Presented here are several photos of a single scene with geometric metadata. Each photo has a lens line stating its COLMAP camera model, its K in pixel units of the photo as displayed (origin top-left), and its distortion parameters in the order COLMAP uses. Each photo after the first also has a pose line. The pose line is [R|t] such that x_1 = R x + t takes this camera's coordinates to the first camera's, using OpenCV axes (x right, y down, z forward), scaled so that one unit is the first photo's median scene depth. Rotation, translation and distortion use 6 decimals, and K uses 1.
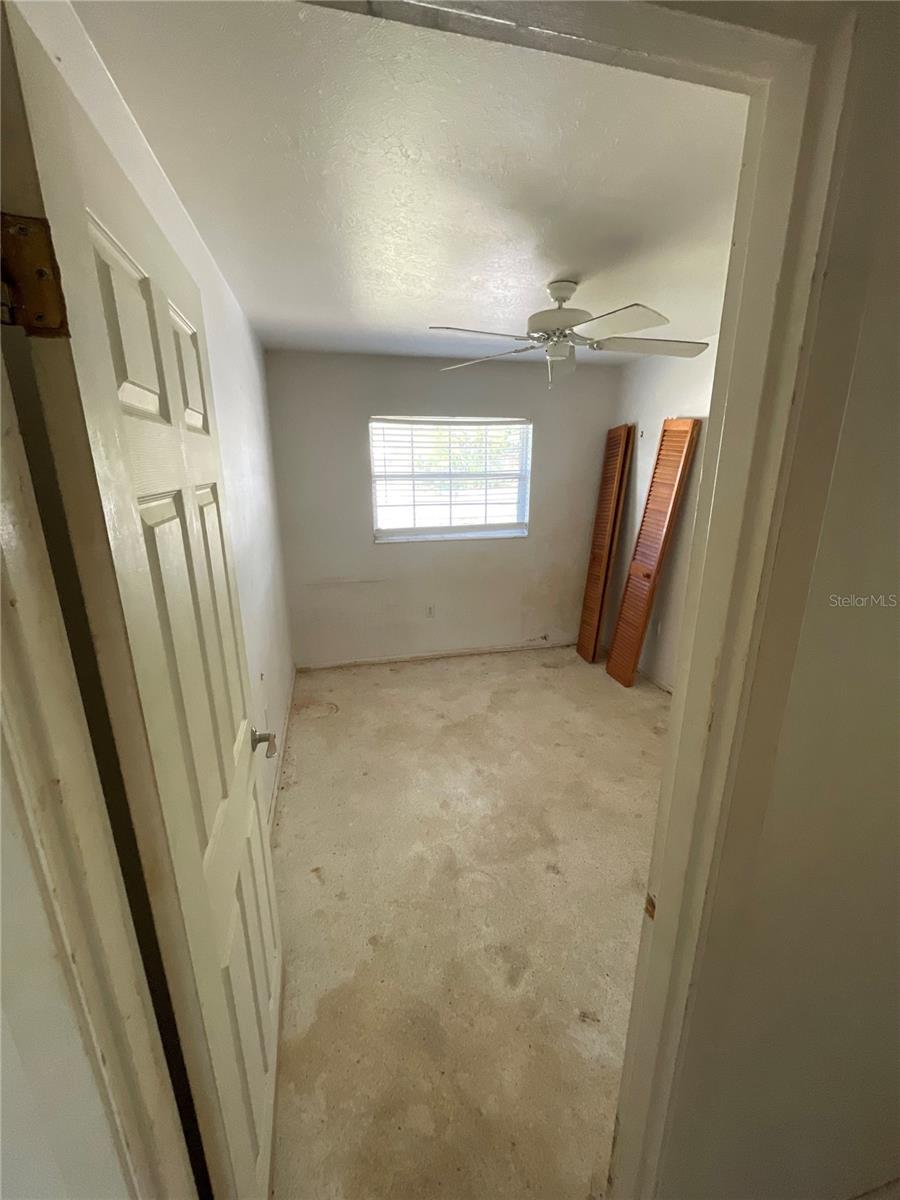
lens RADIAL K [[487.2, 0, 450.1], [0, 487.2, 598.8], [0, 0, 1]] dist [-0.001135, -0.001188]
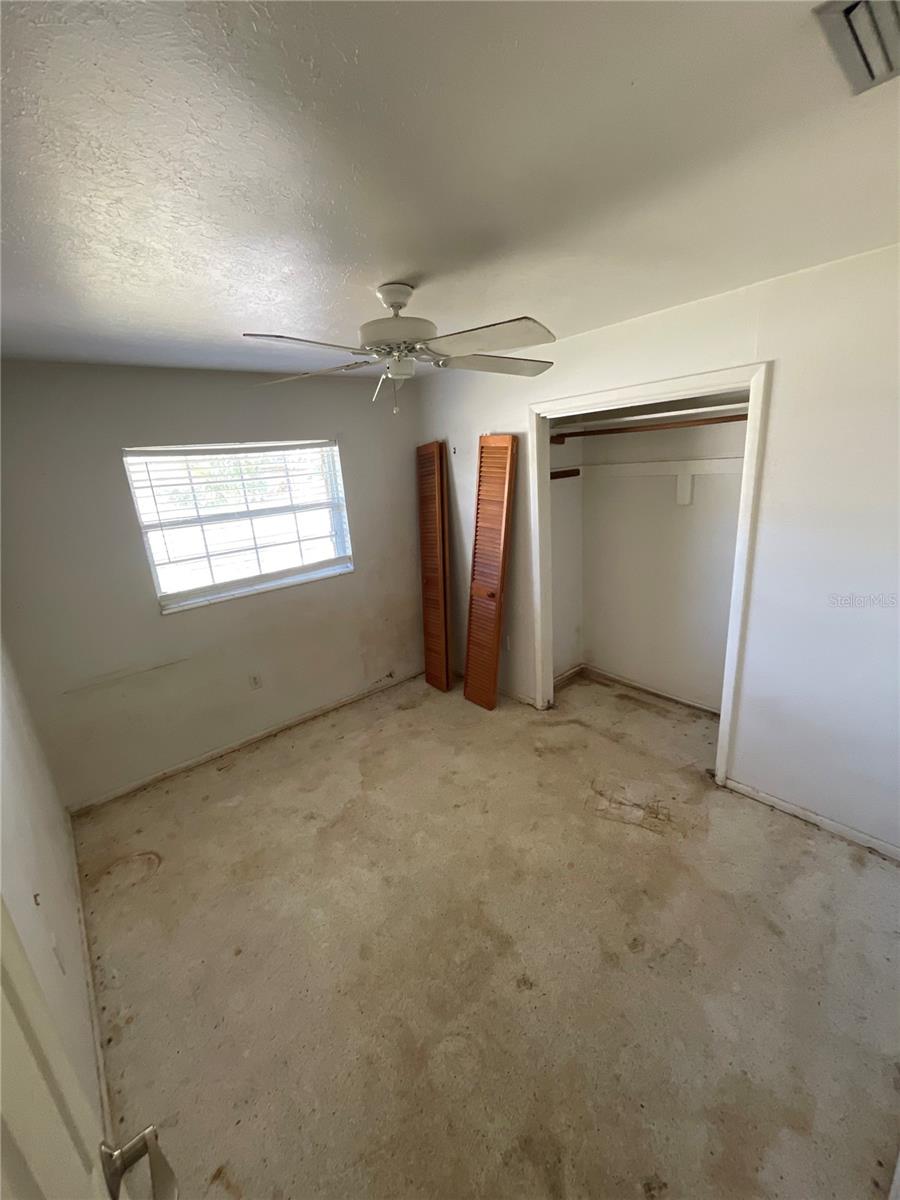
lens RADIAL K [[487.2, 0, 450.5], [0, 487.2, 599.1], [0, 0, 1]] dist [-0.001135, -0.001188]
pose [[0.890077, -0.185259, 0.416463, -0.075700], [0.190252, 0.981280, 0.029898, -0.085046], [-0.414206, 0.052621, 0.908661, 0.150537]]
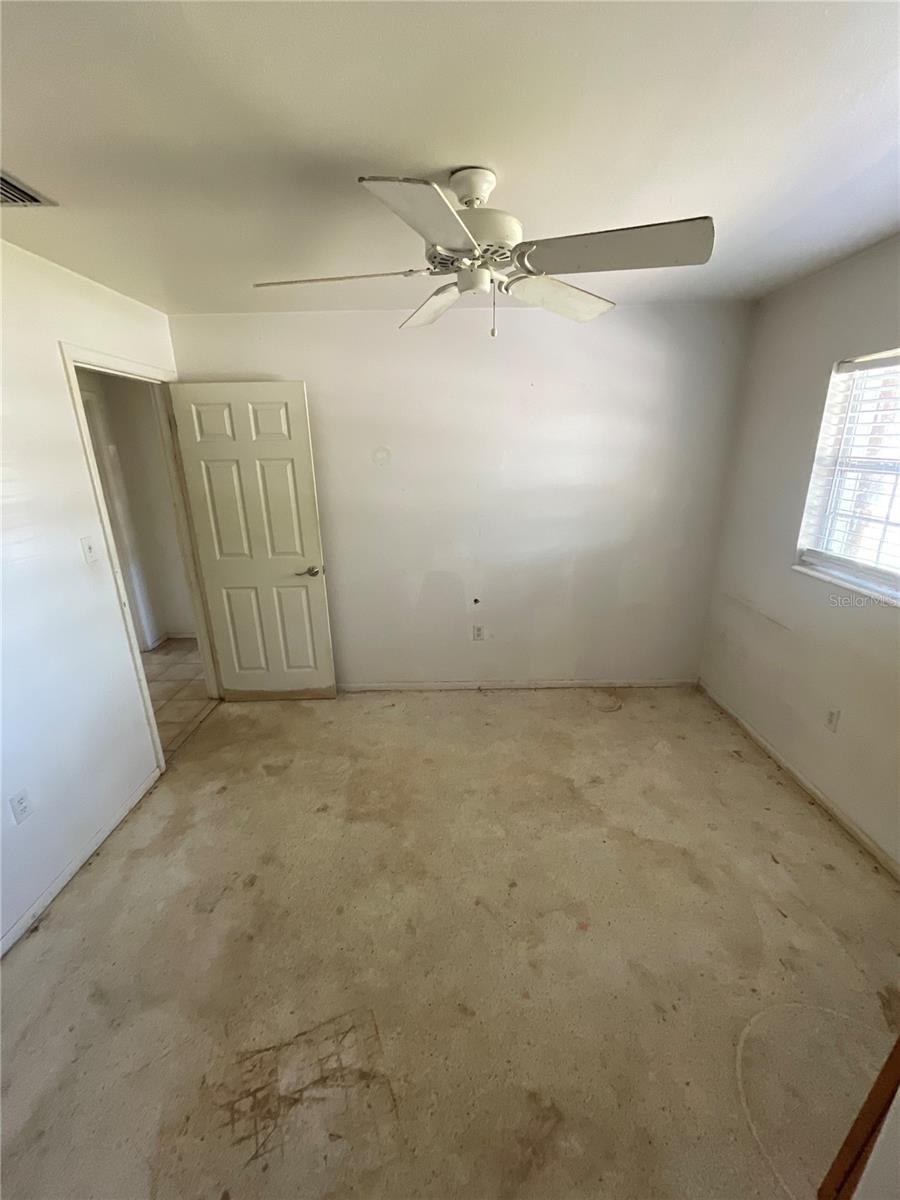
lens RADIAL K [[487.2, 0, 450.7], [0, 487.2, 598.6], [0, 0, 1]] dist [-0.001135, -0.001188]
pose [[-0.234995, 0.300139, -0.924497, 0.620201], [-0.243110, 0.902752, 0.354875, -0.220058], [0.941103, 0.308148, -0.139176, 0.758803]]
